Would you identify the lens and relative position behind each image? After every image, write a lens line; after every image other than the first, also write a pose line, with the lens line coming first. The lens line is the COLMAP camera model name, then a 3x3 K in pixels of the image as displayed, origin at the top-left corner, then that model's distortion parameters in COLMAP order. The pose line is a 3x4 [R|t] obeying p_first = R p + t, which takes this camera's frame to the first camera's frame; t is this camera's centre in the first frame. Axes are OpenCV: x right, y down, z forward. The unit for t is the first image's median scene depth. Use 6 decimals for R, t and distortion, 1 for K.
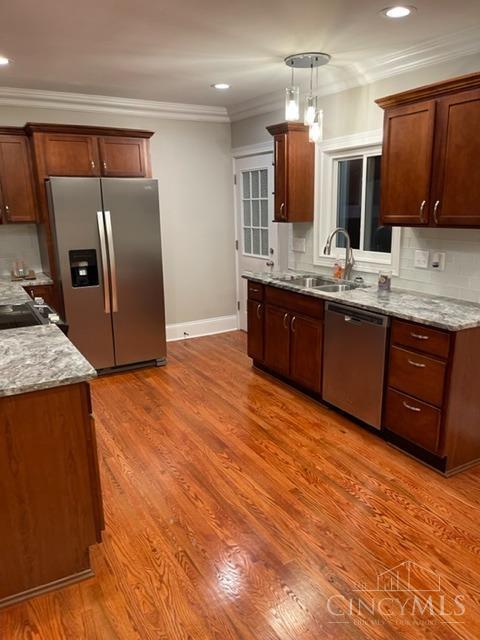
lens RADIAL K [[489.4, 0, 240.0], [0, 489.4, 320.0], [0, 0, 1]] dist [0.066994, -0.095202]
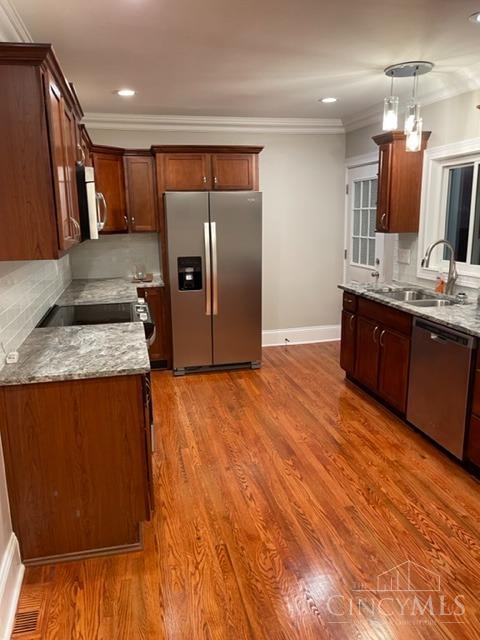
lens RADIAL K [[486.6, 0, 227.0], [0, 486.6, 308.7], [0, 0, 1]] dist [0.058855, -0.073826]
pose [[0.952022, 0.055123, -0.301024, 0.111038], [-0.065582, 0.997540, -0.024742, -0.005841], [0.298920, 0.043297, 0.953295, -0.011676]]
